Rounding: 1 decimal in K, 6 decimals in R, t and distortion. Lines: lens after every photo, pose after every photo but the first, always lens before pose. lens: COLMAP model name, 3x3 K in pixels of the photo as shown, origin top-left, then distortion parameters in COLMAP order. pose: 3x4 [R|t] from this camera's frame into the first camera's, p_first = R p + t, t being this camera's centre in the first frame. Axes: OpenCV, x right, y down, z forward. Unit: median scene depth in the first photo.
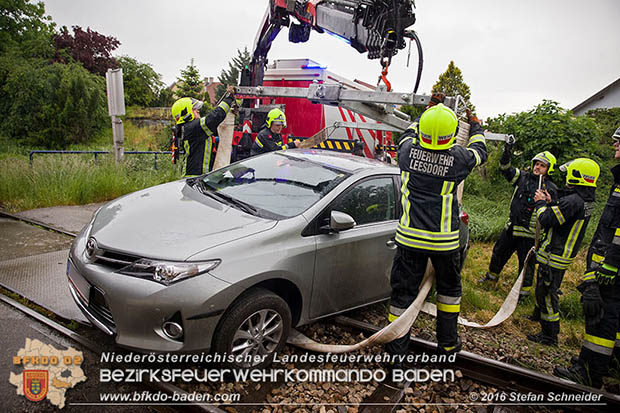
lens RADIAL K [[417.9, 0, 312.4], [0, 417.9, 204.8], [0, 0, 1]] dist [-0.094864, 0.069905]
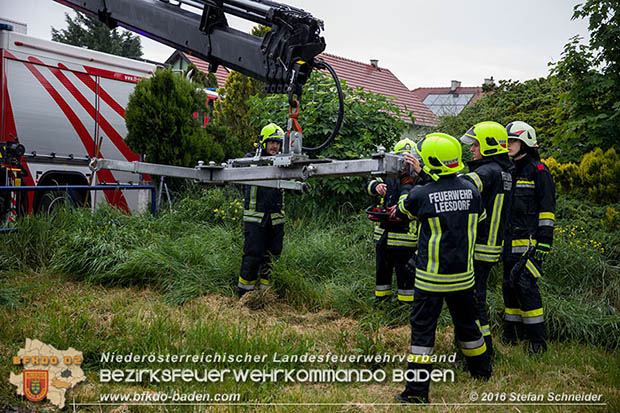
lens RADIAL K [[841.1, 0, 310.0], [0, 841.1, 206.5], [0, 0, 1]] dist [0.098729, 0.027027]
pose [[0.999785, -0.020621, -0.002147, 0.389362], [0.020290, 0.994484, -0.102907, 0.057842], [0.004257, 0.102842, 0.994689, -0.189569]]
